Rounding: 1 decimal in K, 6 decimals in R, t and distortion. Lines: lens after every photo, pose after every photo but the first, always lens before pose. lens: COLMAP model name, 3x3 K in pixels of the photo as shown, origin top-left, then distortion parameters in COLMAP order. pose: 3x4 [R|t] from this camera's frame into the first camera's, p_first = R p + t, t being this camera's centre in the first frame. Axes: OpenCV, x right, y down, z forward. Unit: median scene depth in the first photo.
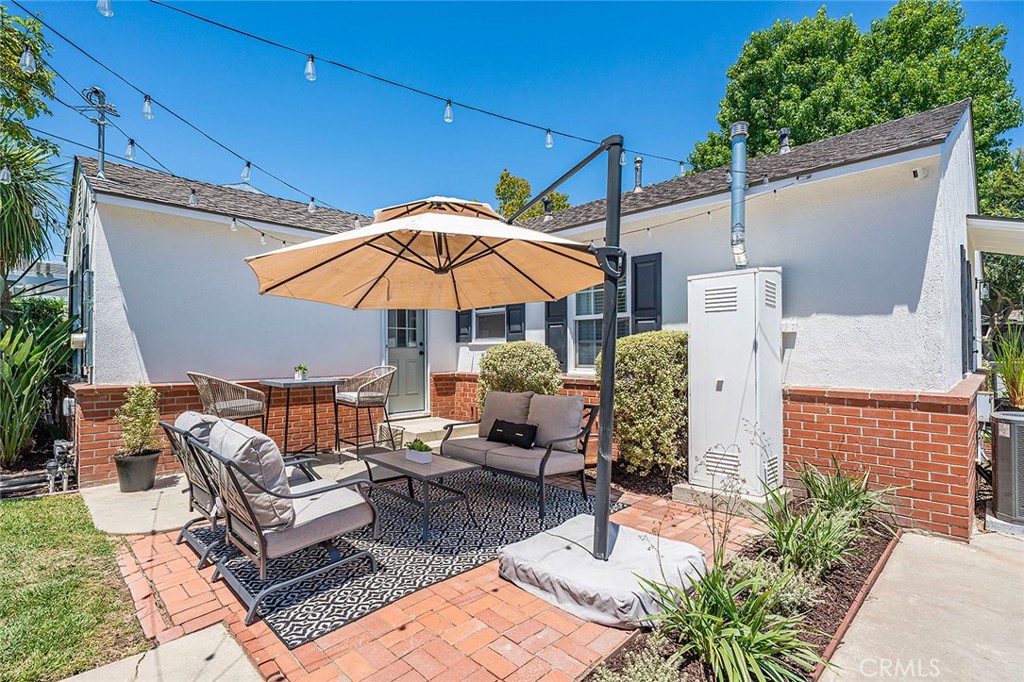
lens RADIAL K [[482.6, 0, 512.0], [0, 482.6, 341.0], [0, 0, 1]] dist [0.003937, 0.000509]
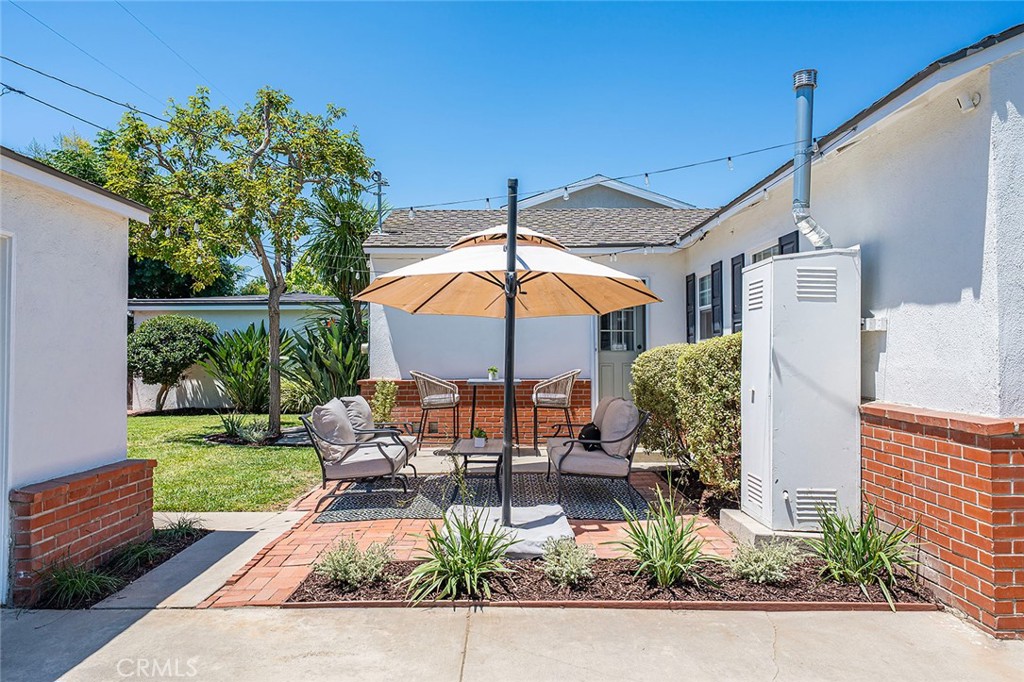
lens RADIAL K [[663.7, 0, 512.0], [0, 663.7, 341.0], [0, 0, 1]] dist [-0.002859, -0.001487]
pose [[0.709013, -0.015931, -0.705015, 0.963549], [0.019113, 0.999812, -0.003371, -0.008370], [0.704936, -0.011085, 0.709184, -0.115852]]
